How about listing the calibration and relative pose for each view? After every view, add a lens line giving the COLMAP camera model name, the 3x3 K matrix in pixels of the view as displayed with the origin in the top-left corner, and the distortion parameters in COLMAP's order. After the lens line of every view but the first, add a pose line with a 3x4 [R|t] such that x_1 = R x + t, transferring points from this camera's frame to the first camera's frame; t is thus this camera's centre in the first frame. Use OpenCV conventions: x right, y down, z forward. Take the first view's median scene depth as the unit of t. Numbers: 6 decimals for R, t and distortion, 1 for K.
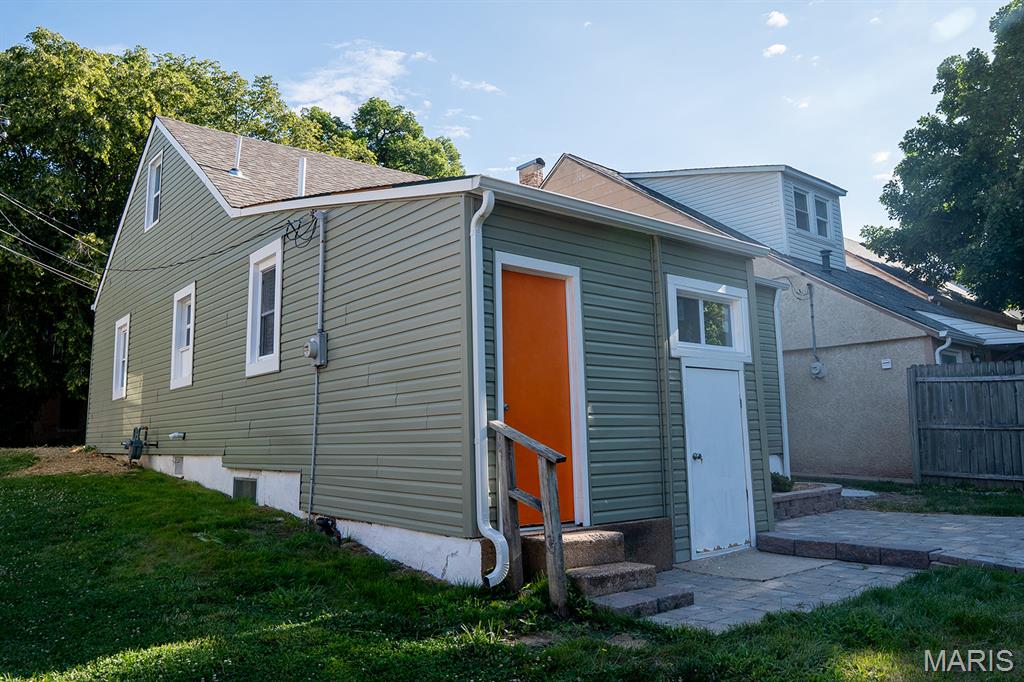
lens RADIAL K [[762.4, 0, 514.7], [0, 762.4, 322.0], [0, 0, 1]] dist [-0.091999, 0.055233]
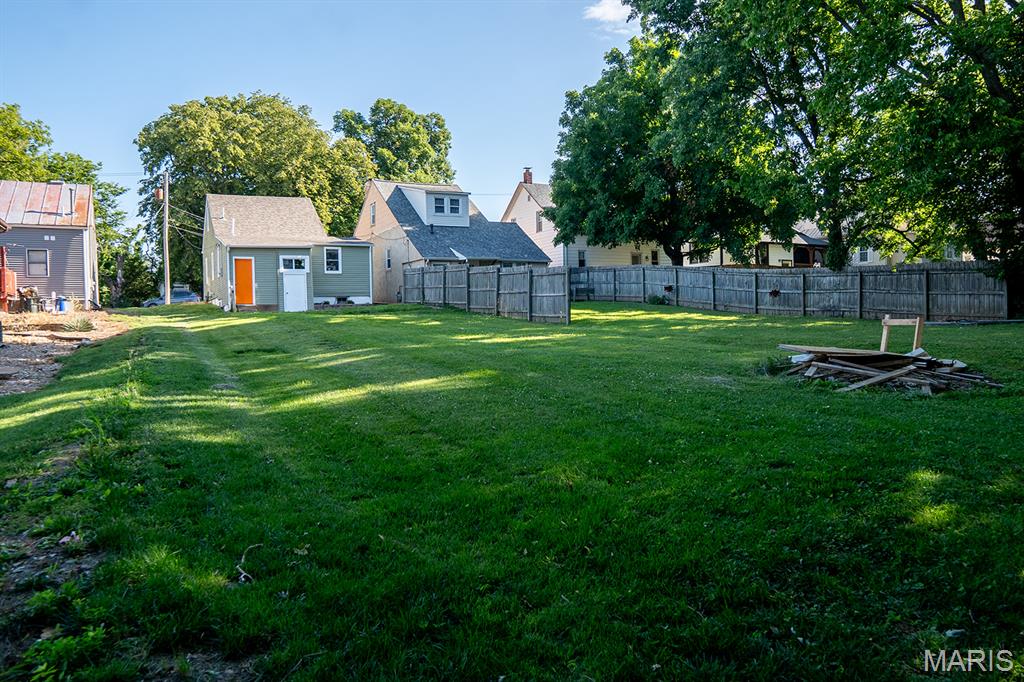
lens RADIAL K [[723.2, 0, 512.0], [0, 723.2, 341.0], [0, 0, 1]] dist [-0.095695, 0.050056]
pose [[0.974667, 0.003279, -0.223637, 2.236109], [0.038535, 0.982478, 0.182354, -0.252718], [0.220317, -0.186352, 0.957462, -2.629015]]
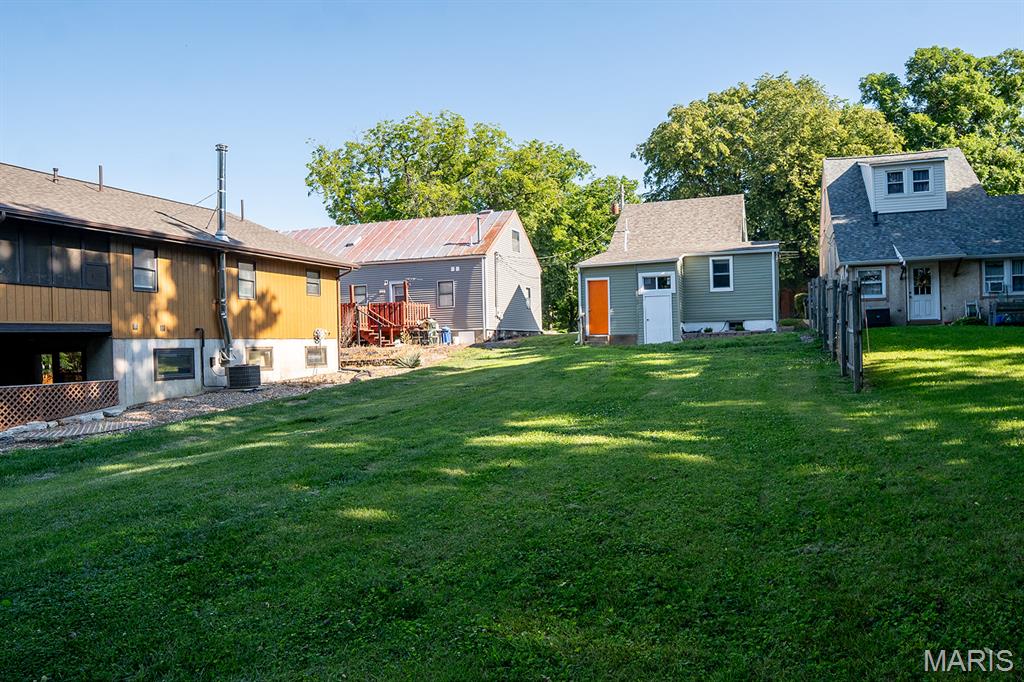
lens RADIAL K [[763.0, 0, 531.5], [0, 763.0, 344.4], [0, 0, 1]] dist [-0.104084, 0.057373]
pose [[0.508045, 0.006274, -0.861307, 2.758369], [0.150149, 0.984017, 0.095734, -0.134647], [0.848142, -0.177961, 0.498984, -1.237364]]
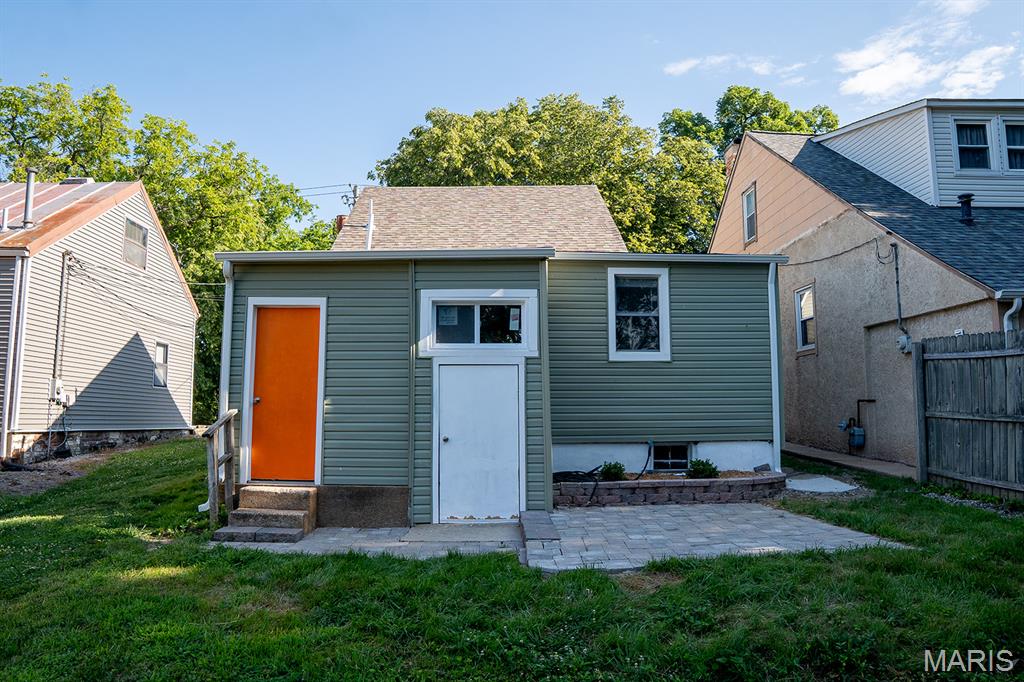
lens RADIAL K [[723.2, 0, 512.0], [0, 723.2, 341.0], [0, 0, 1]] dist [-0.095695, 0.050056]
pose [[0.776119, -0.051039, -0.628518, 0.874509], [0.086310, 0.995937, 0.025705, 0.001594], [0.624652, -0.074198, 0.777371, 0.155166]]
